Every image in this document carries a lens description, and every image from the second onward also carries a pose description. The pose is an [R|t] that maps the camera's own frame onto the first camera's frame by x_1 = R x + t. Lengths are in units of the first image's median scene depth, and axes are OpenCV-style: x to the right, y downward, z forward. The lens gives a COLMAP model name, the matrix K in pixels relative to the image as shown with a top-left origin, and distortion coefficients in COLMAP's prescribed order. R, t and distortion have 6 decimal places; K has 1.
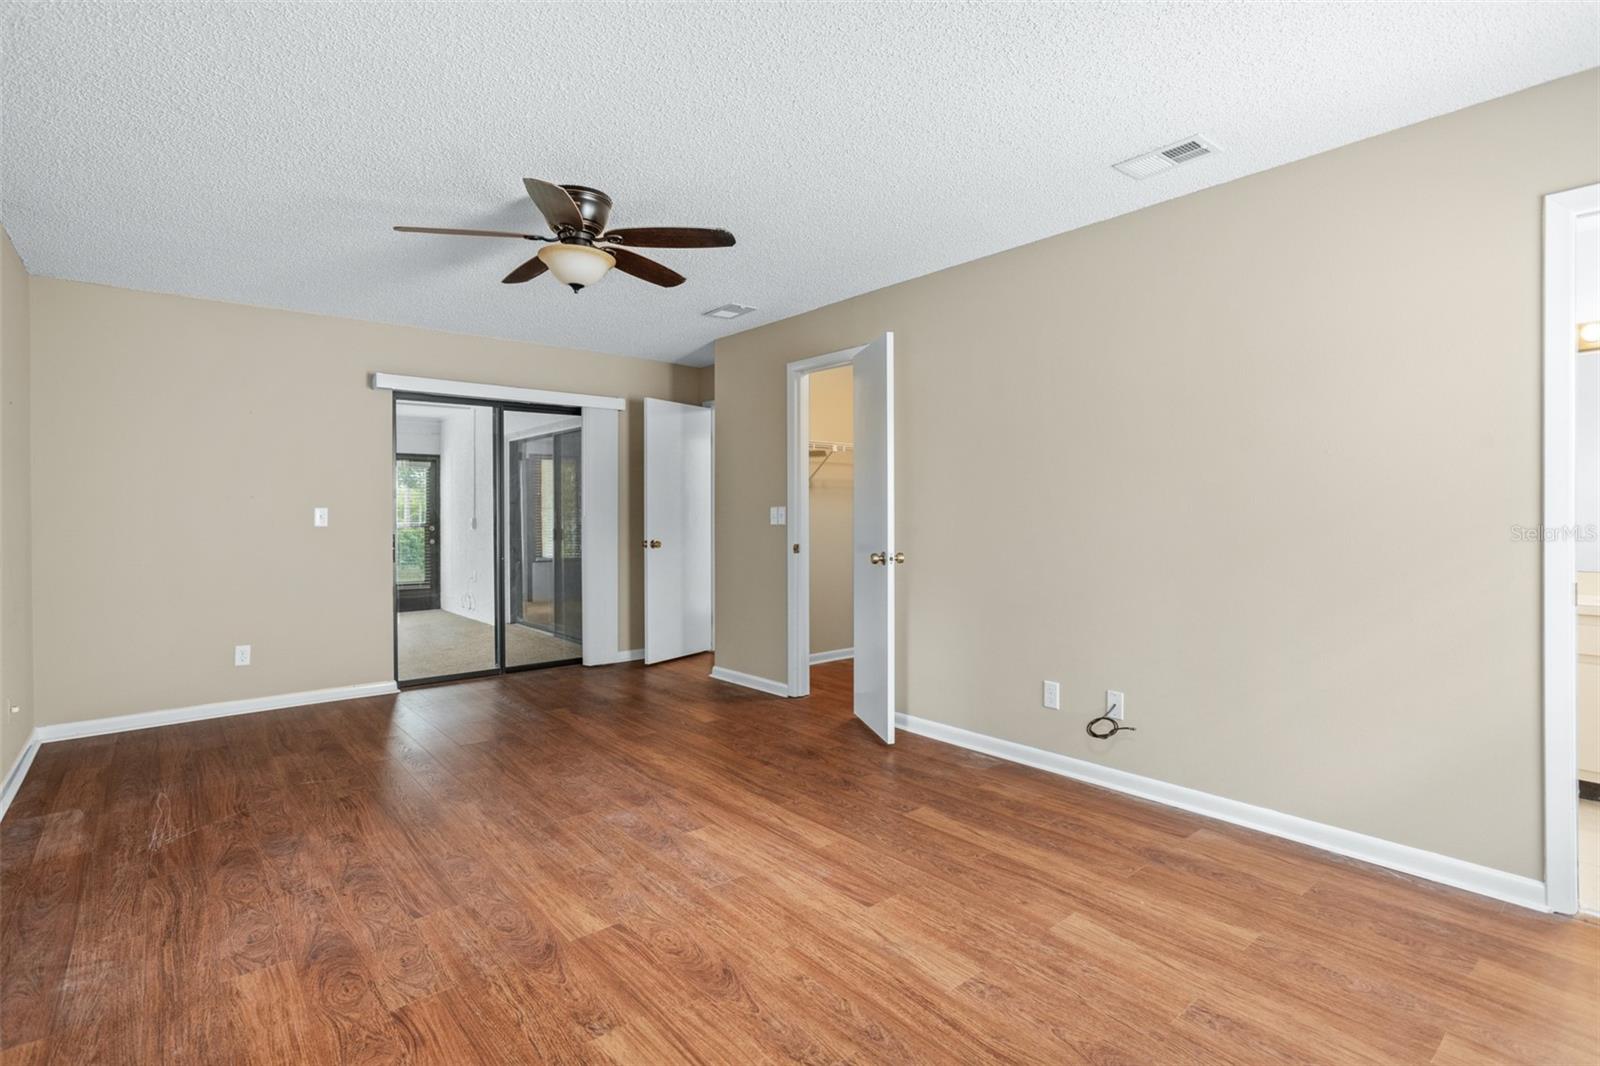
lens RADIAL K [[773.6, 0, 797.0], [0, 773.6, 517.9], [0, 0, 1]] dist [-0.035420, 0.021125]
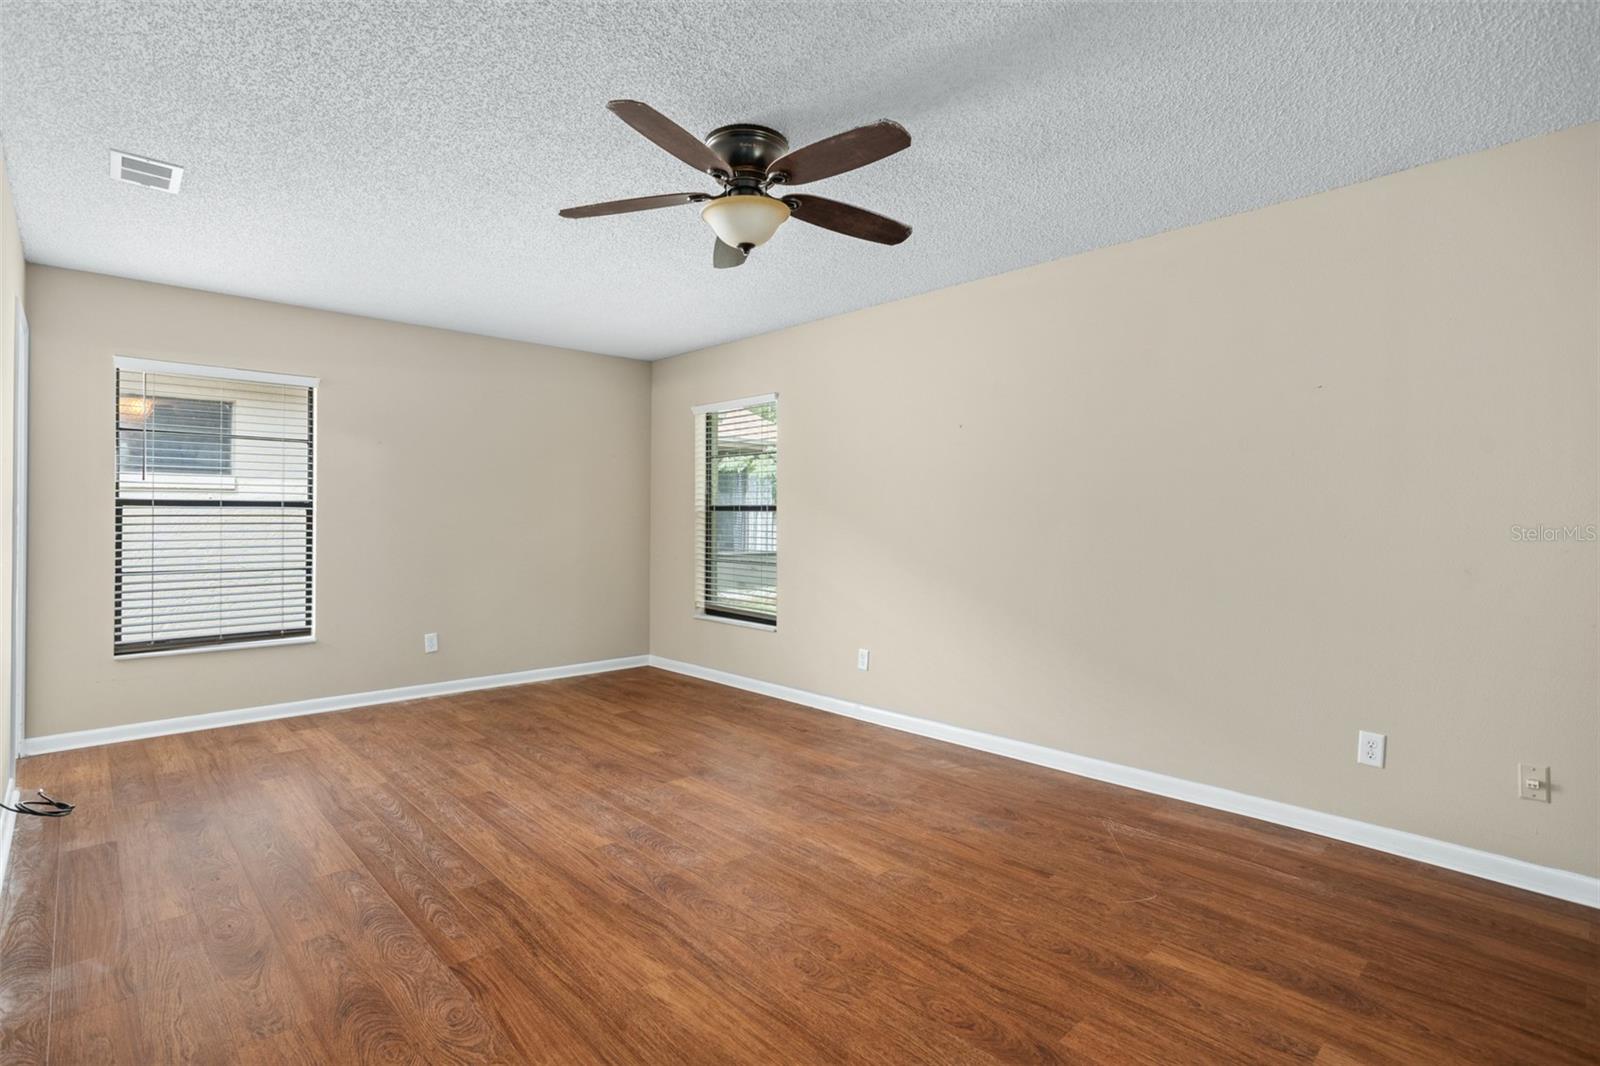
lens RADIAL K [[773.6, 0, 797.0], [0, 773.6, 517.9], [0, 0, 1]] dist [-0.035420, 0.021125]
pose [[-0.998087, 0.000285, -0.061820, -0.337939], [-0.000181, 0.999972, 0.007546, -0.014969], [0.061820, 0.007543, -0.998059, 2.126016]]
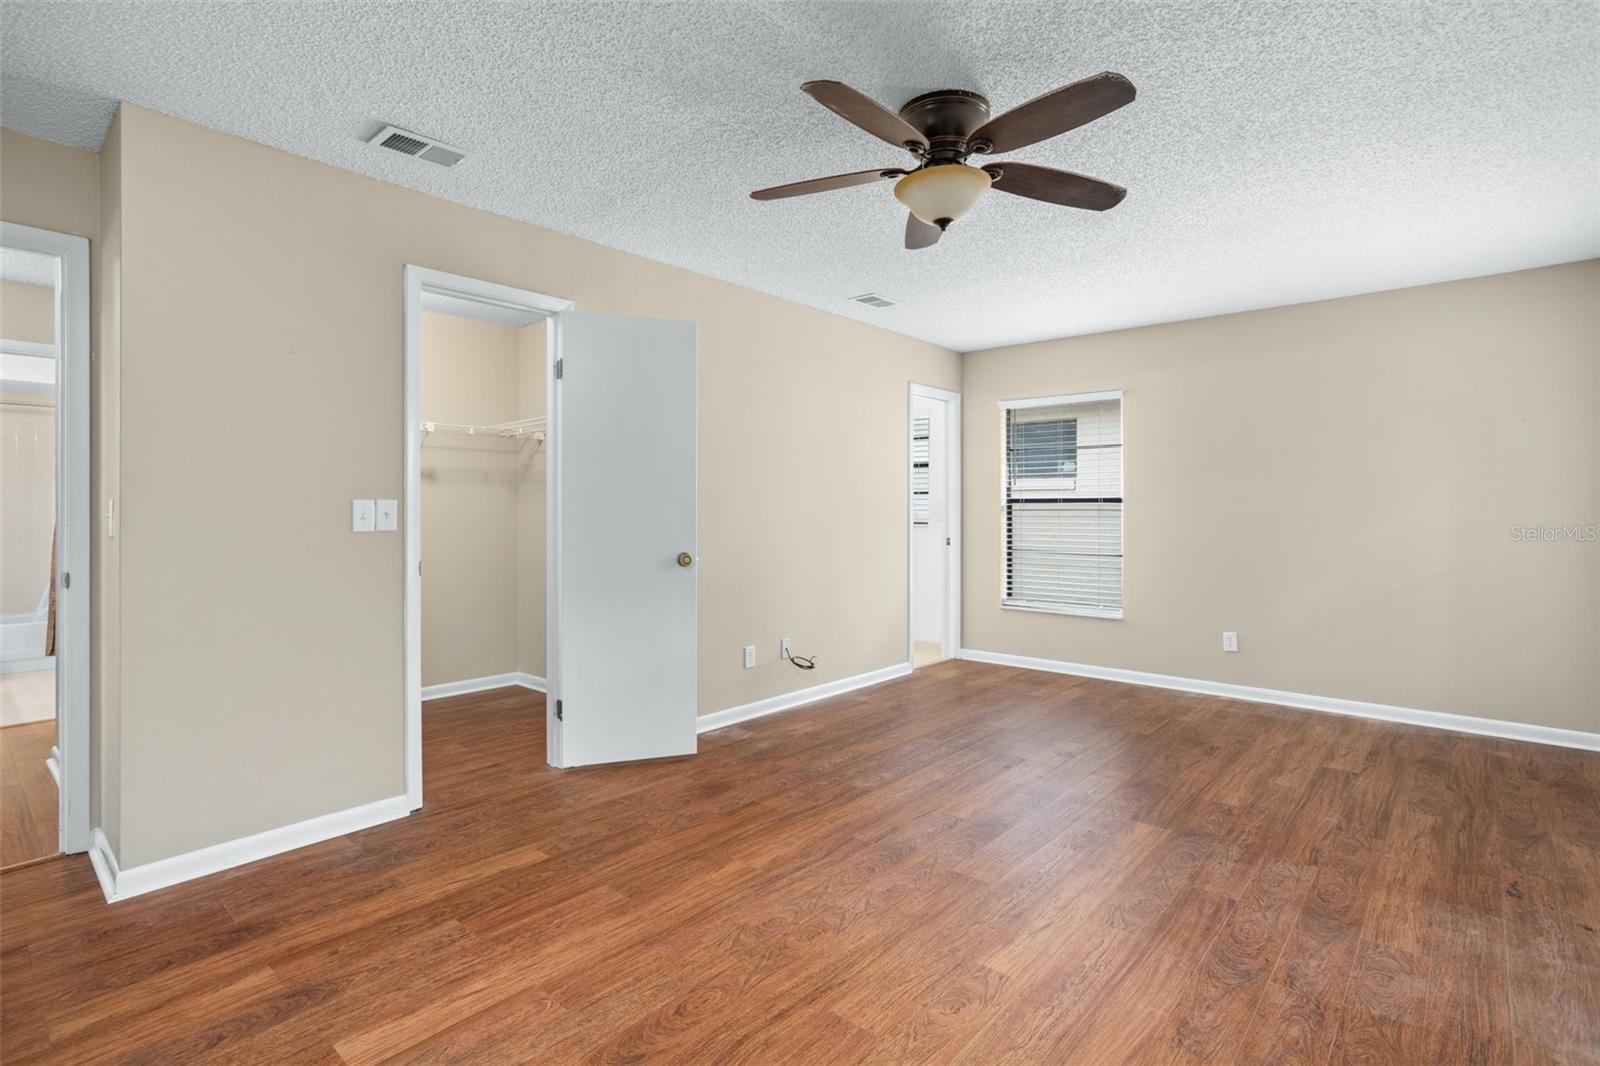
lens RADIAL K [[776.1, 0, 793.1], [0, 776.1, 508.8], [0, 0, 1]] dist [-0.033426, 0.018351]
pose [[-0.149191, 0.004642, 0.988797, -1.214031], [0.005468, 0.999978, -0.003870, -0.006098], [-0.988793, 0.004829, -0.149213, 1.471827]]
